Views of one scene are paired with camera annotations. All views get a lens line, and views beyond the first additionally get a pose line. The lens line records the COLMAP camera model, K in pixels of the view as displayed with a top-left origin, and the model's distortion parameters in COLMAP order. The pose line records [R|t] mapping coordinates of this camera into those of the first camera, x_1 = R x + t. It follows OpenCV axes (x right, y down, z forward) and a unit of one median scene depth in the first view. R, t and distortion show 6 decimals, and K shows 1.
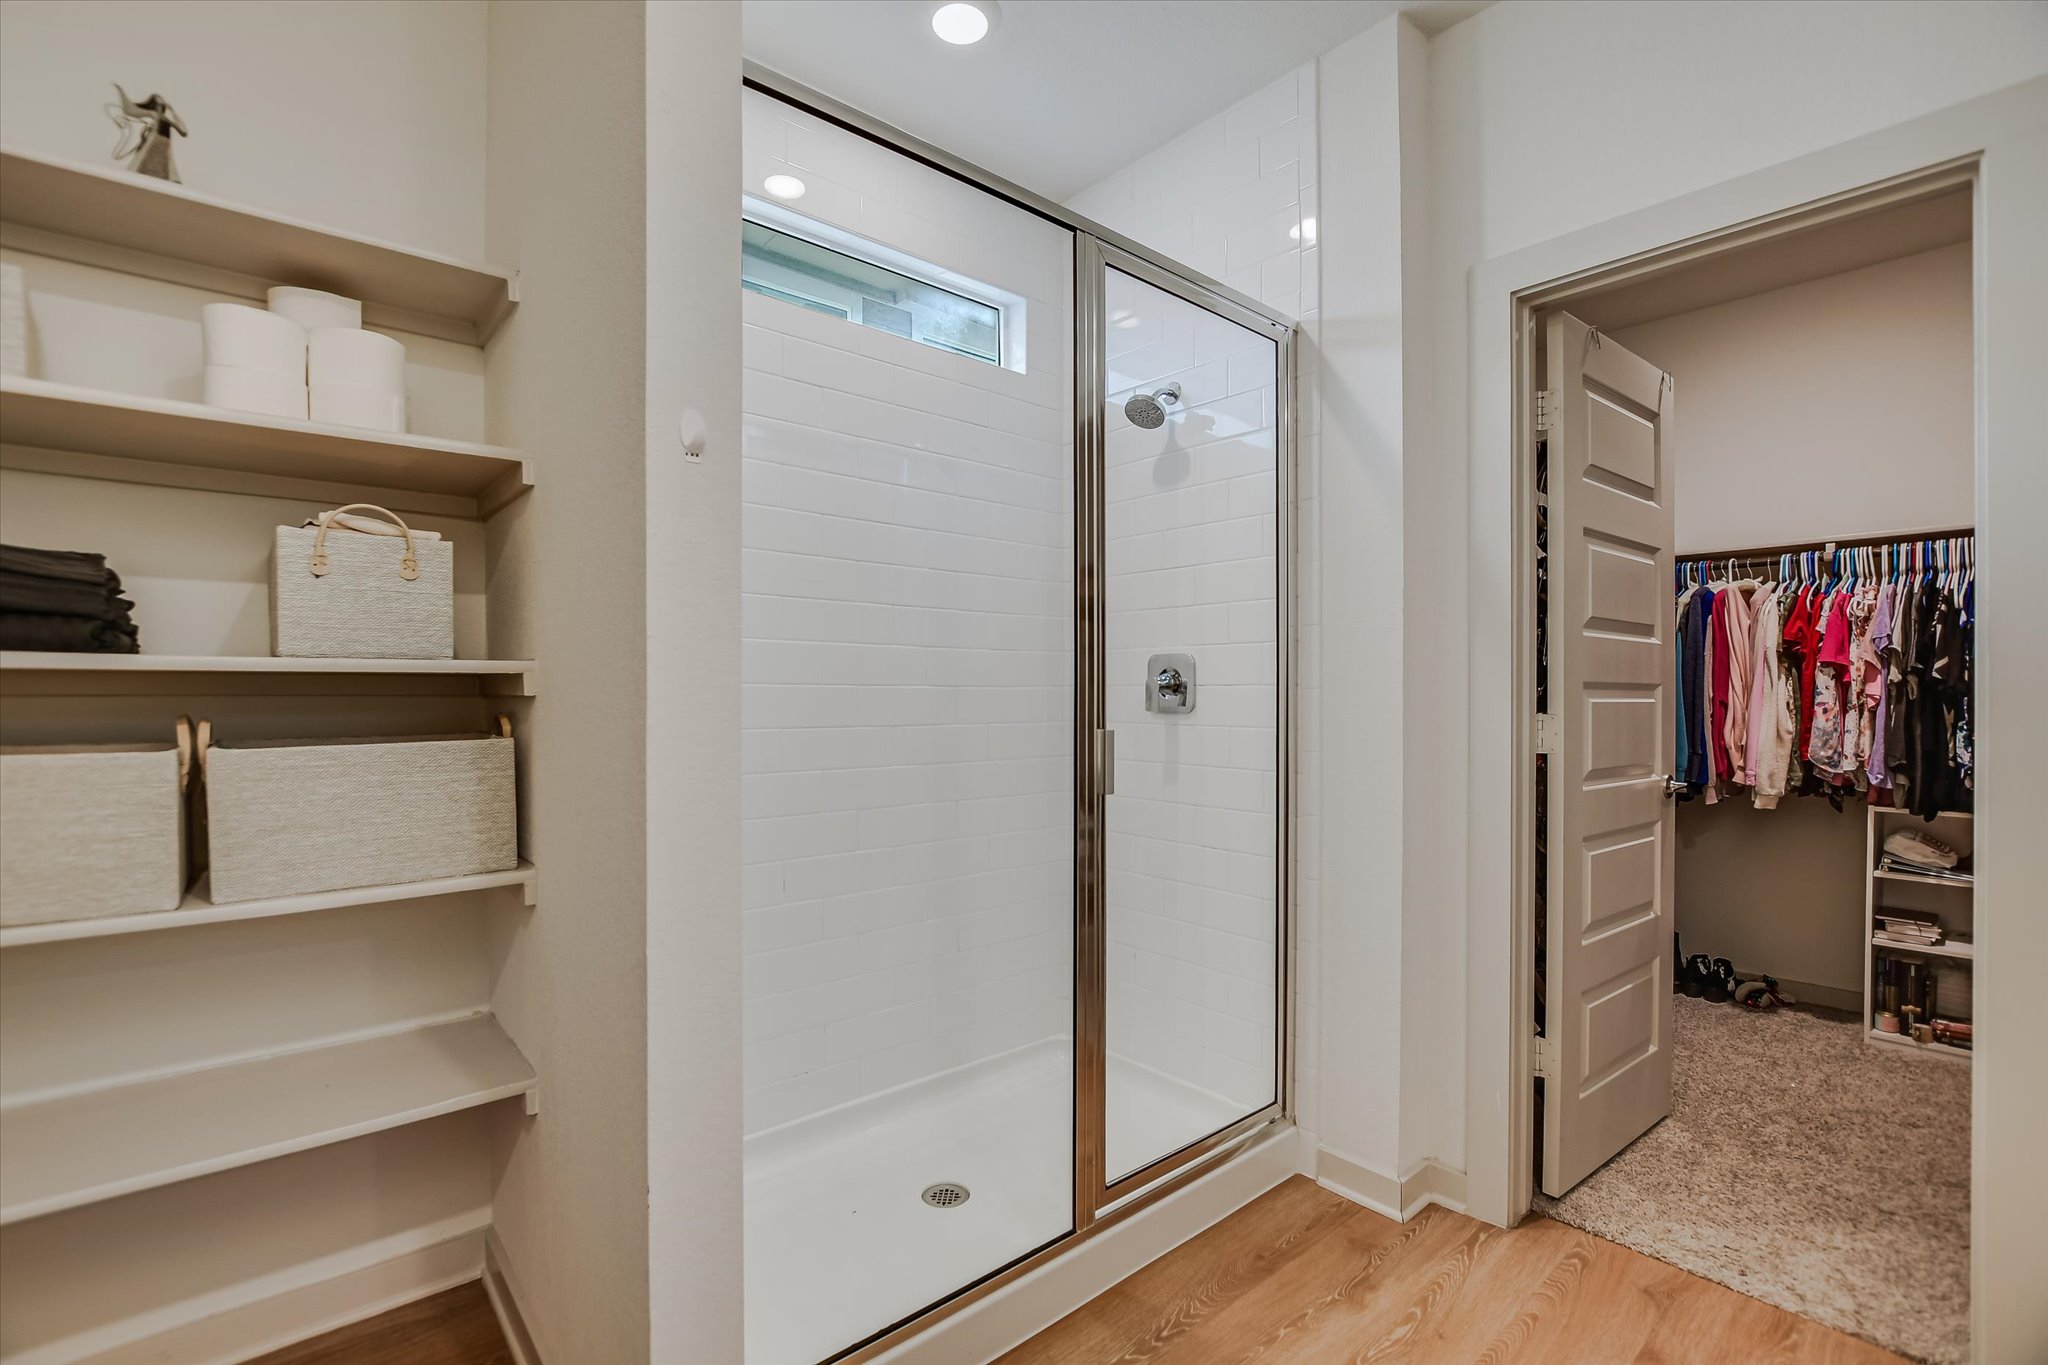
lens RADIAL K [[907.6, 0, 1018.2], [0, 907.6, 680.5], [0, 0, 1]] dist [-0.028461, -0.000182]
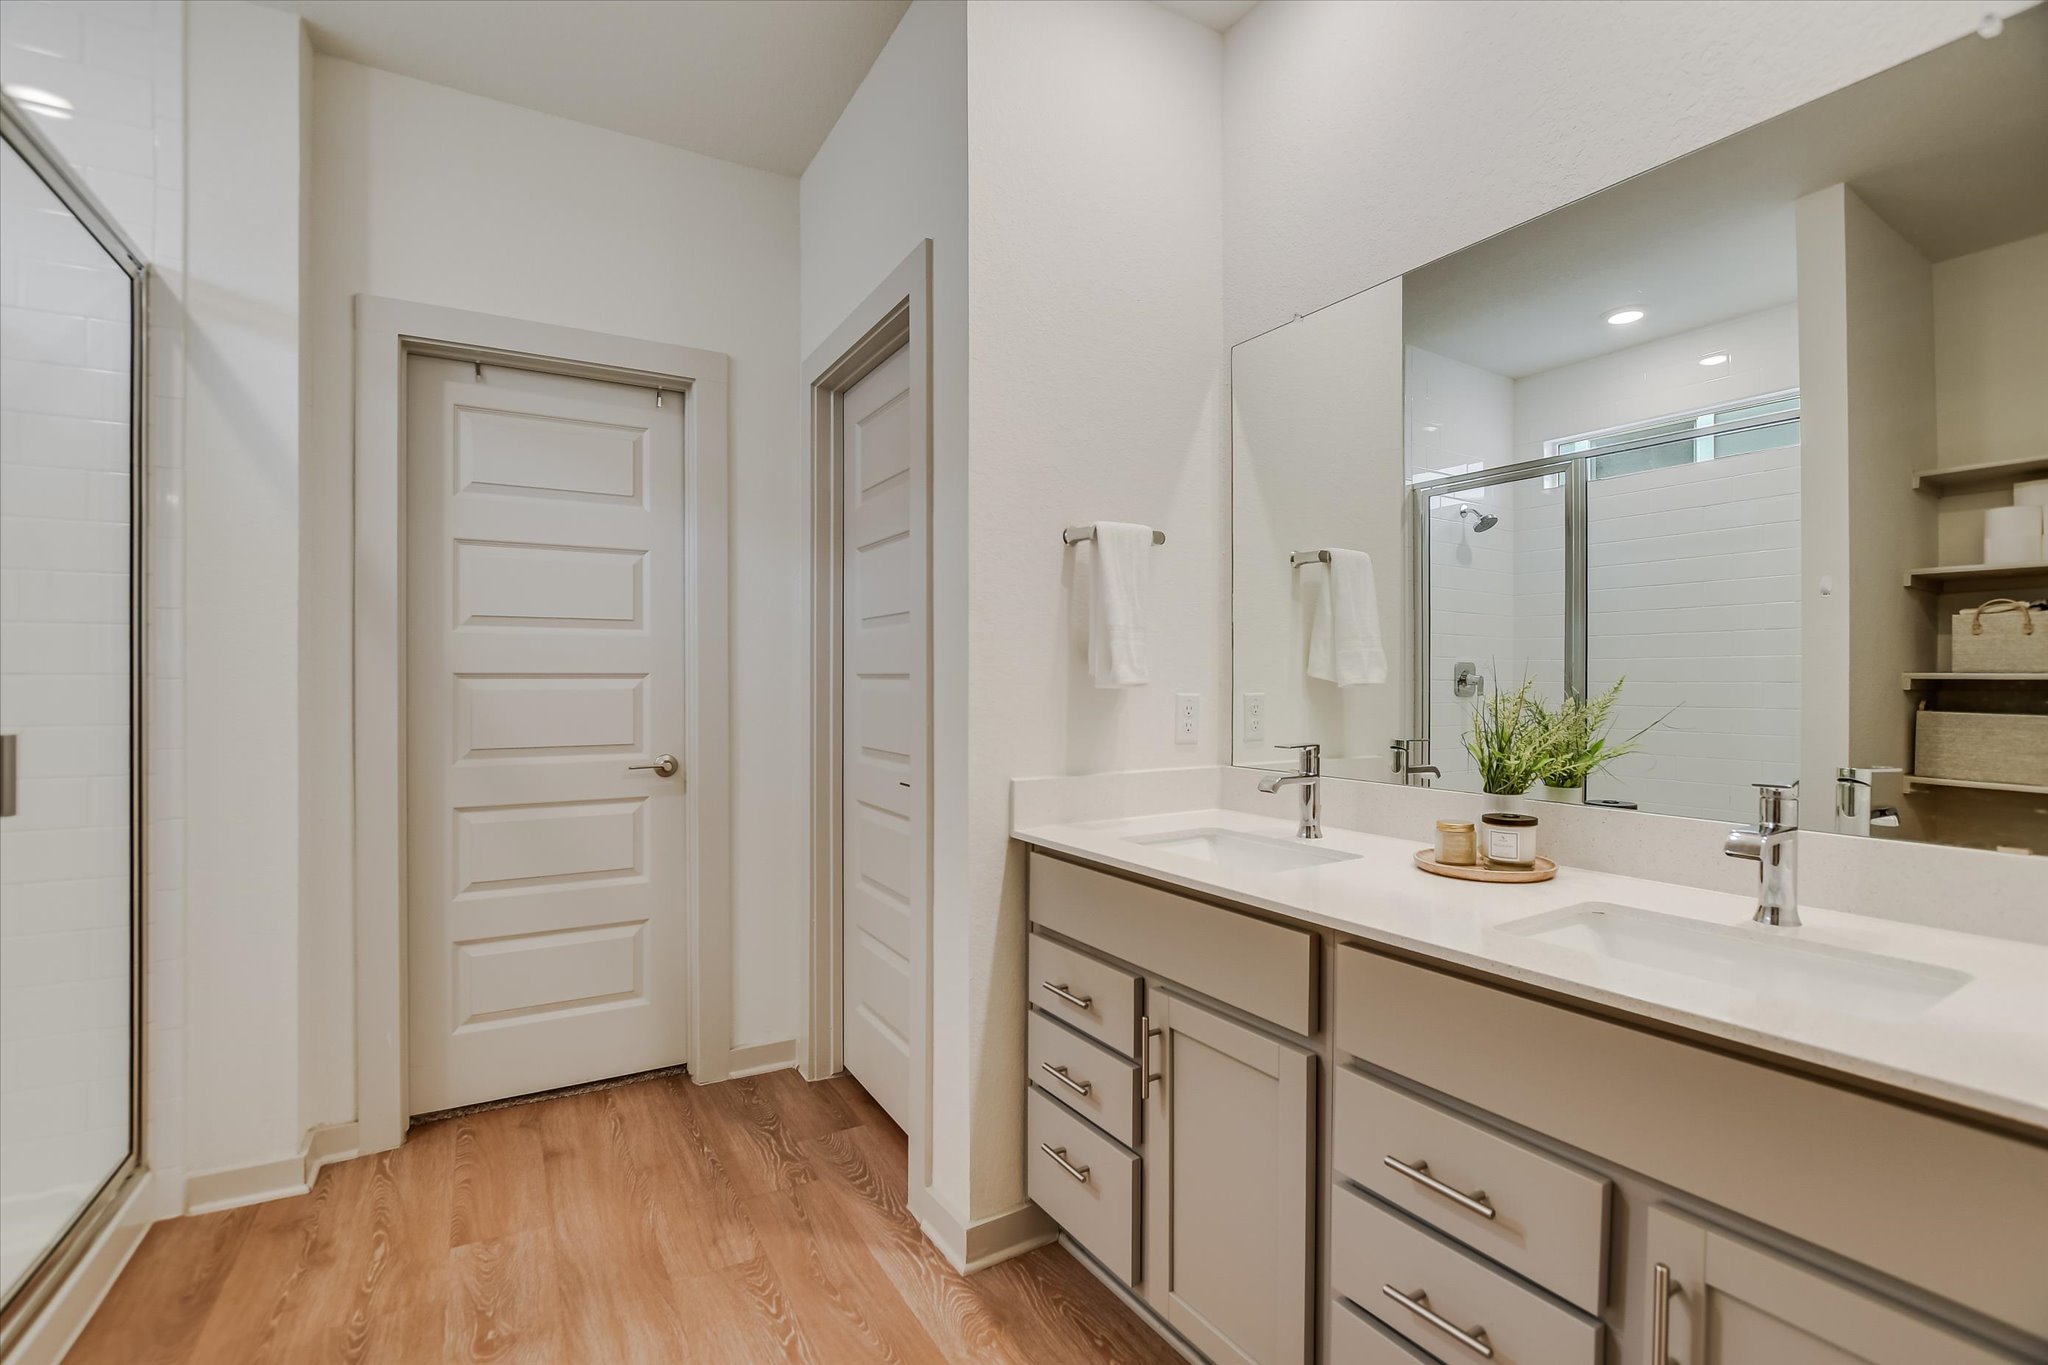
lens RADIAL K [[899.9, 0, 1024.0], [0, 899.9, 682.5], [0, 0, 1]] dist [-0.071182, 0.000101]
pose [[0.168758, -0.003438, 0.985652, -0.378568], [-0.007522, 0.999960, 0.004776, 0.002870], [-0.985629, -0.008220, 0.168725, 0.022738]]
